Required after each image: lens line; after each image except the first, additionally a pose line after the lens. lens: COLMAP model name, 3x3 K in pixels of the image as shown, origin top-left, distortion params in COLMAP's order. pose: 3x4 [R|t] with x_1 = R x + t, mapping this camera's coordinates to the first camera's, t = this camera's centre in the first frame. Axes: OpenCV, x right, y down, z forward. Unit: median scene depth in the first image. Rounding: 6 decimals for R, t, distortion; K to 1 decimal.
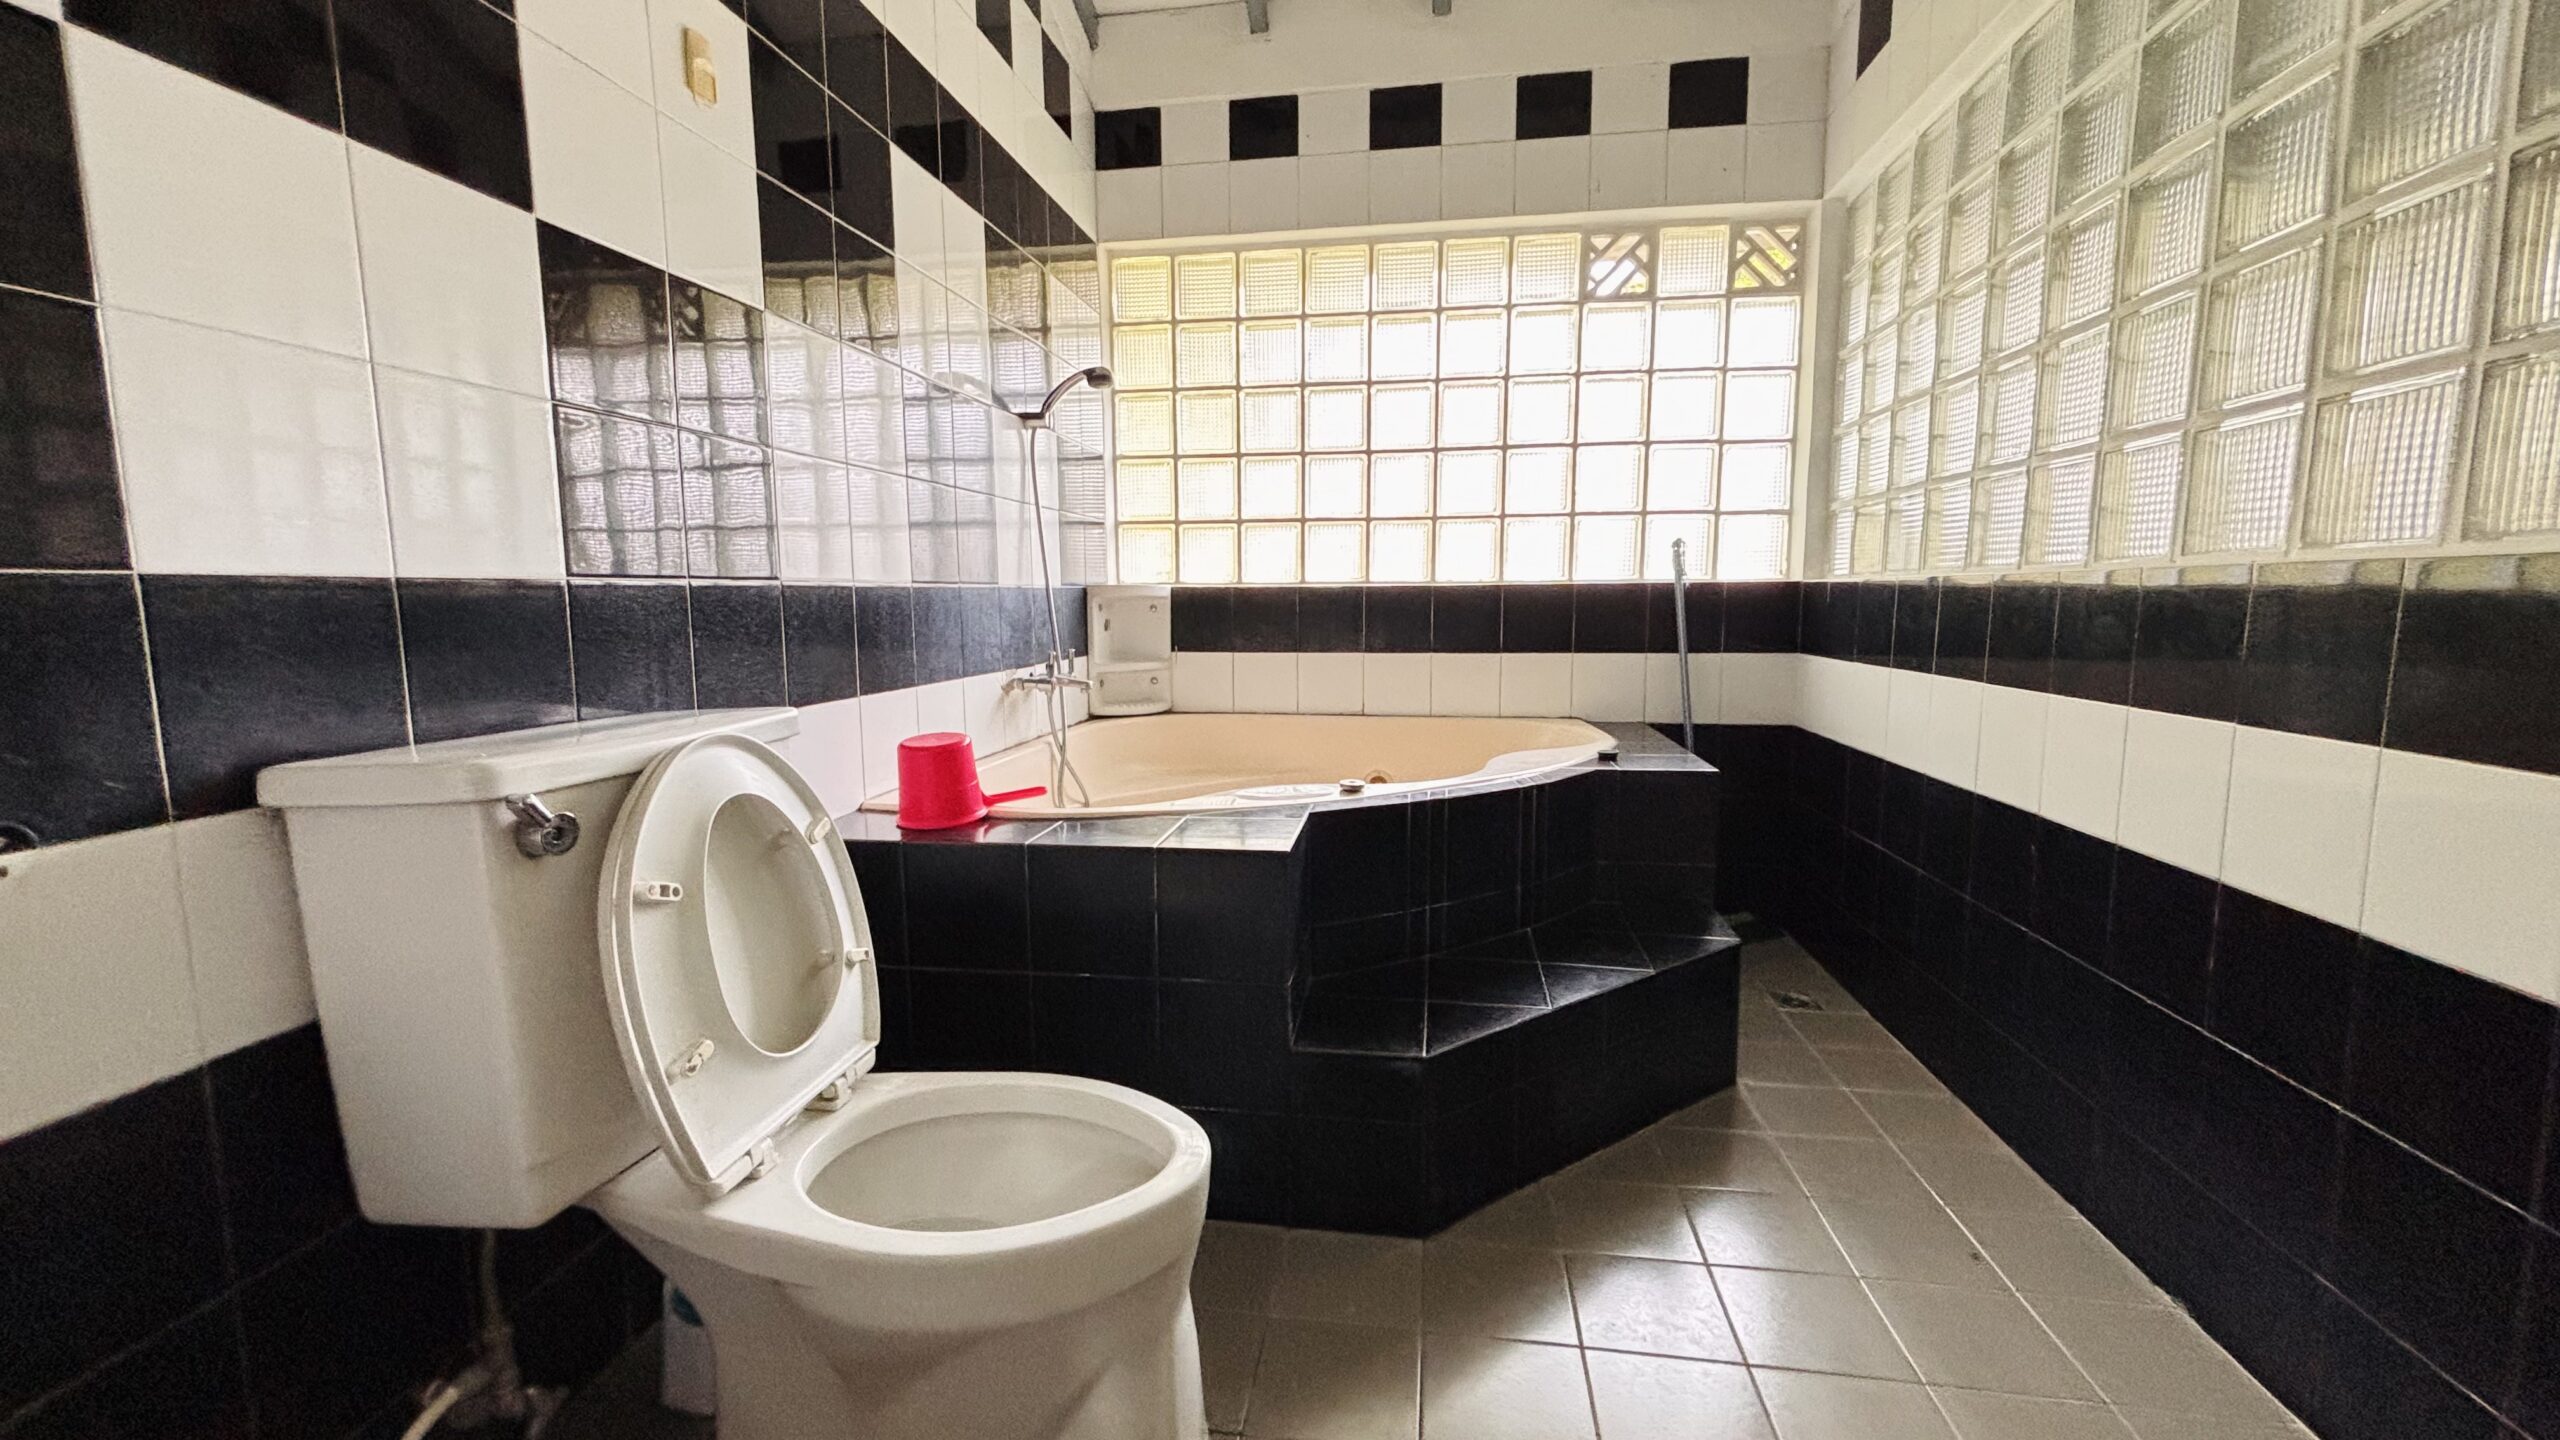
lens RADIAL K [[1034.9, 0, 1282.6], [0, 1034.9, 710.4], [0, 0, 1]] dist [-0.002542, -0.000224]
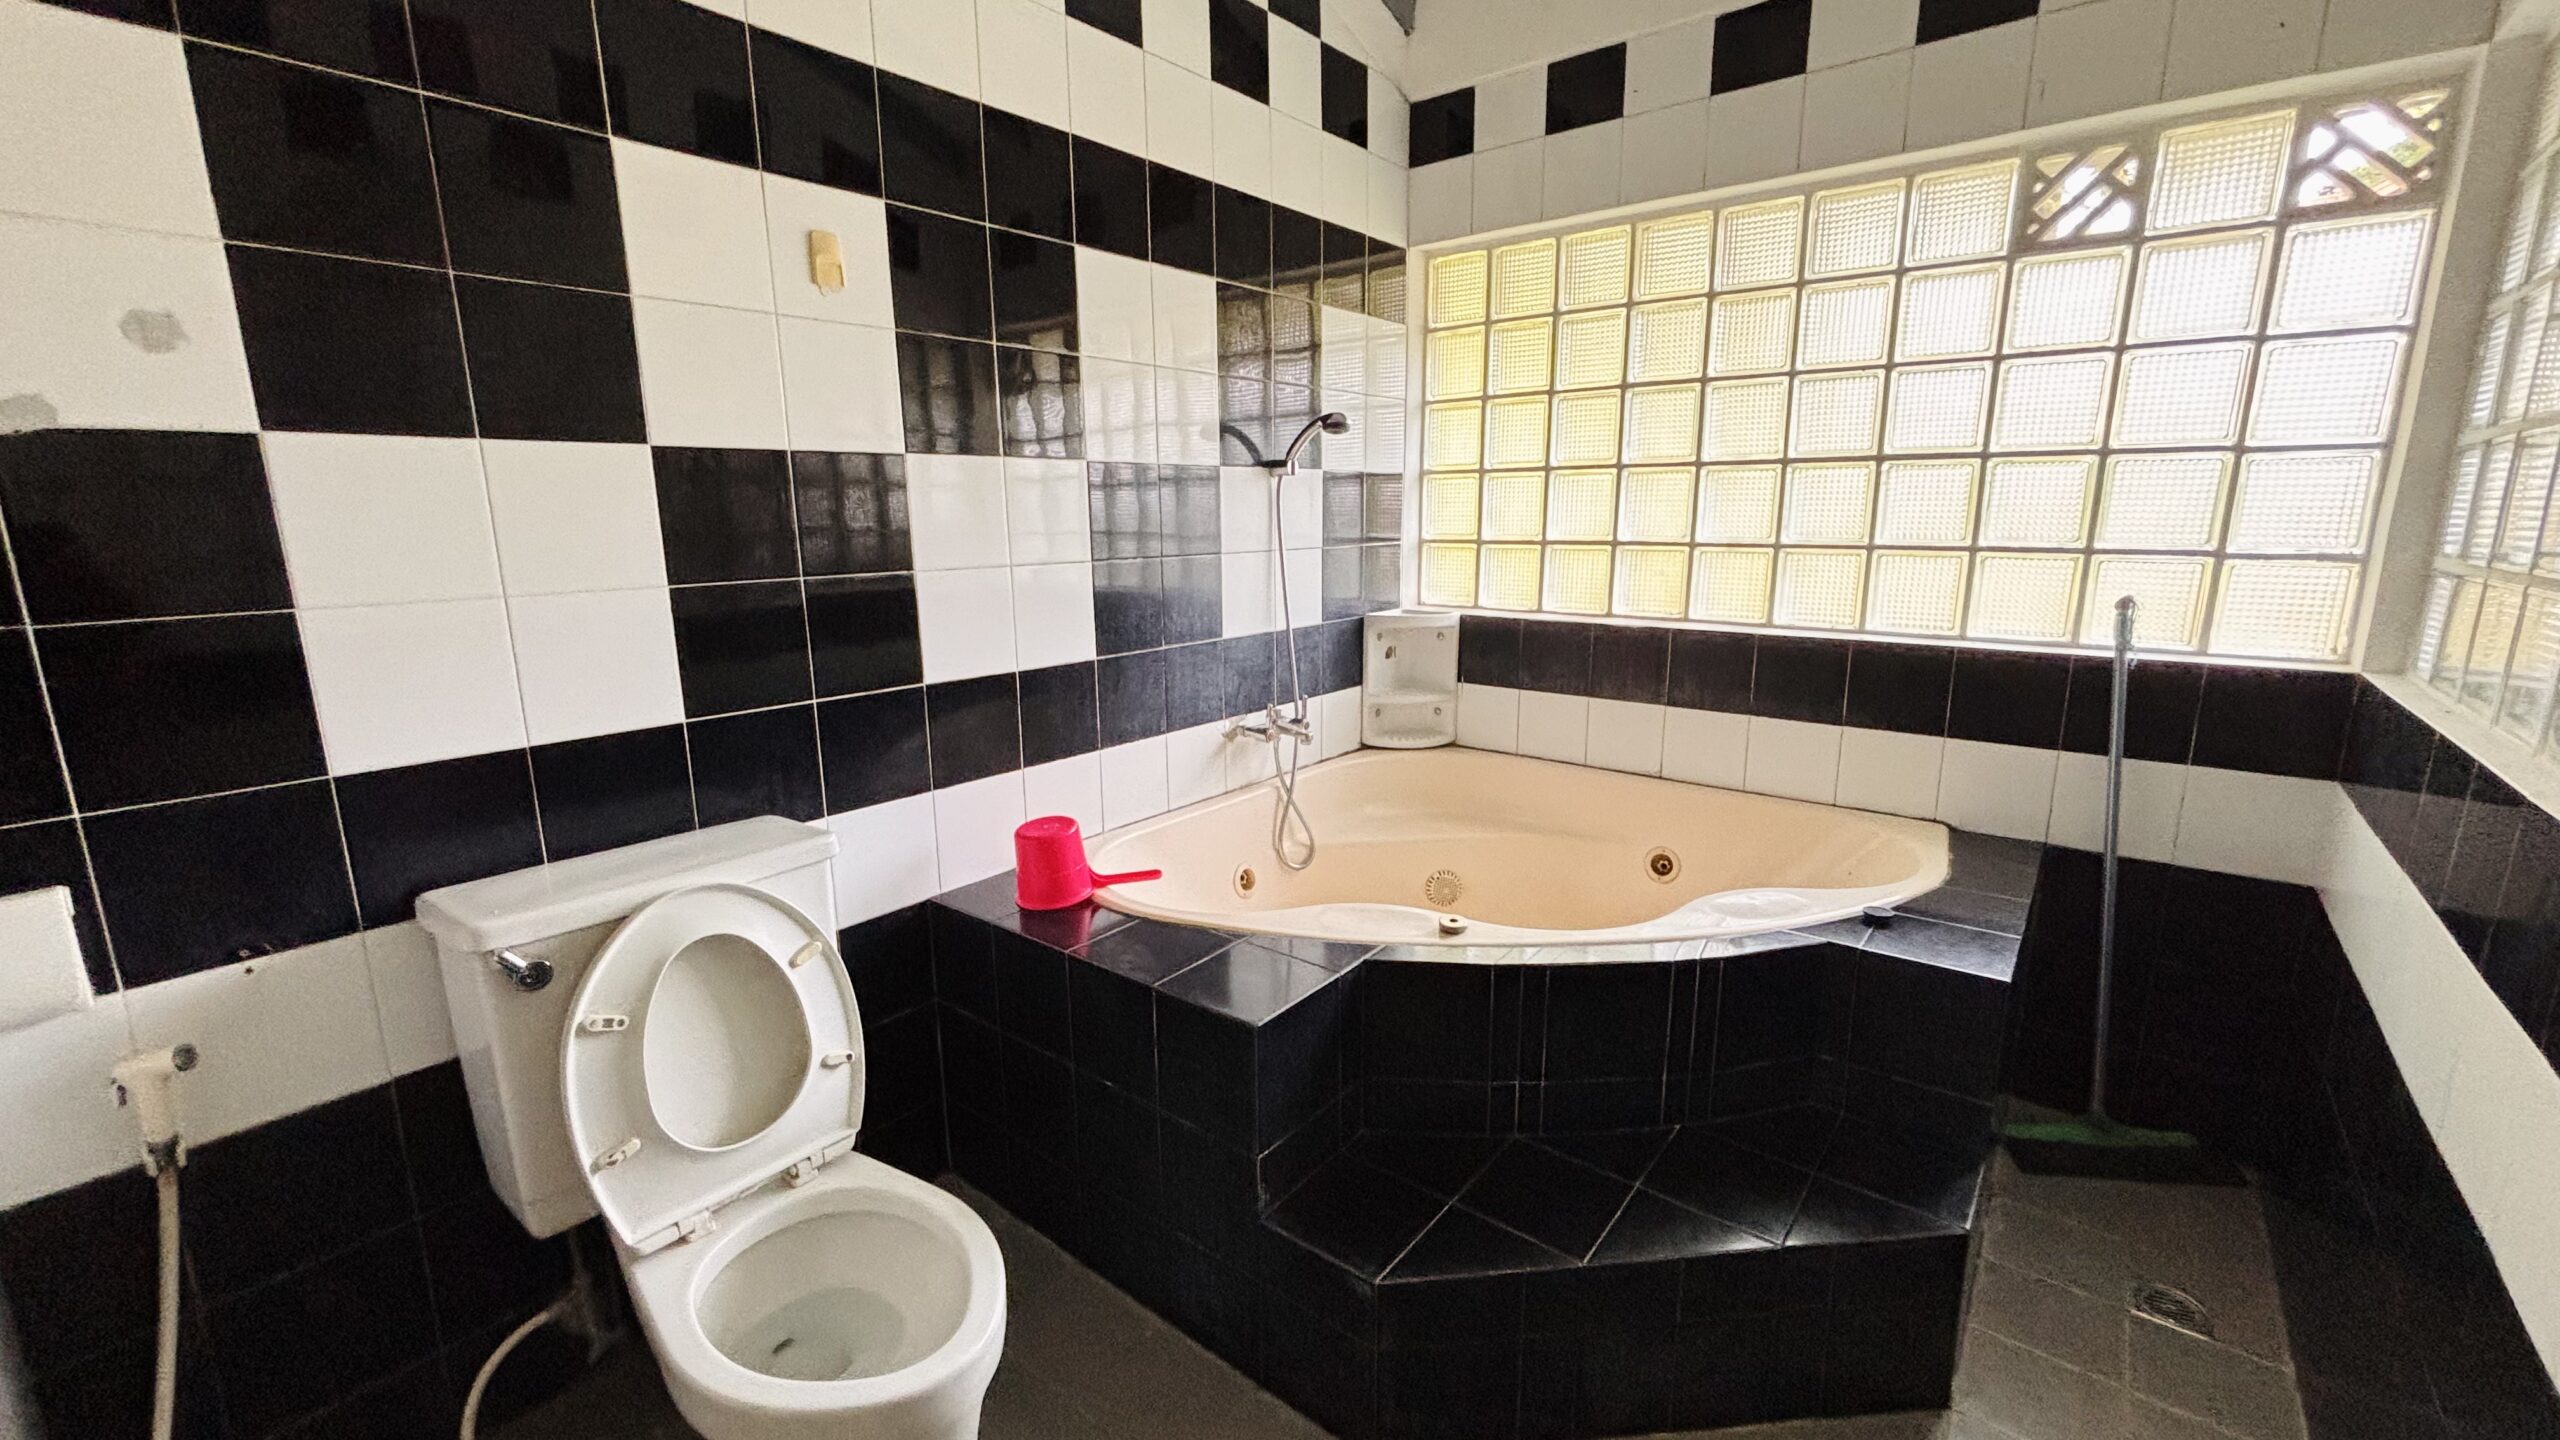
lens RADIAL K [[1034.9, 0, 1282.6], [0, 1034.9, 710.4], [0, 0, 1]] dist [-0.002542, -0.000224]
pose [[0.863796, 0.098972, -0.494026, 0.240506], [-0.054584, 0.993128, 0.103522, -0.129349], [0.500877, -0.062456, 0.863262, 0.106845]]
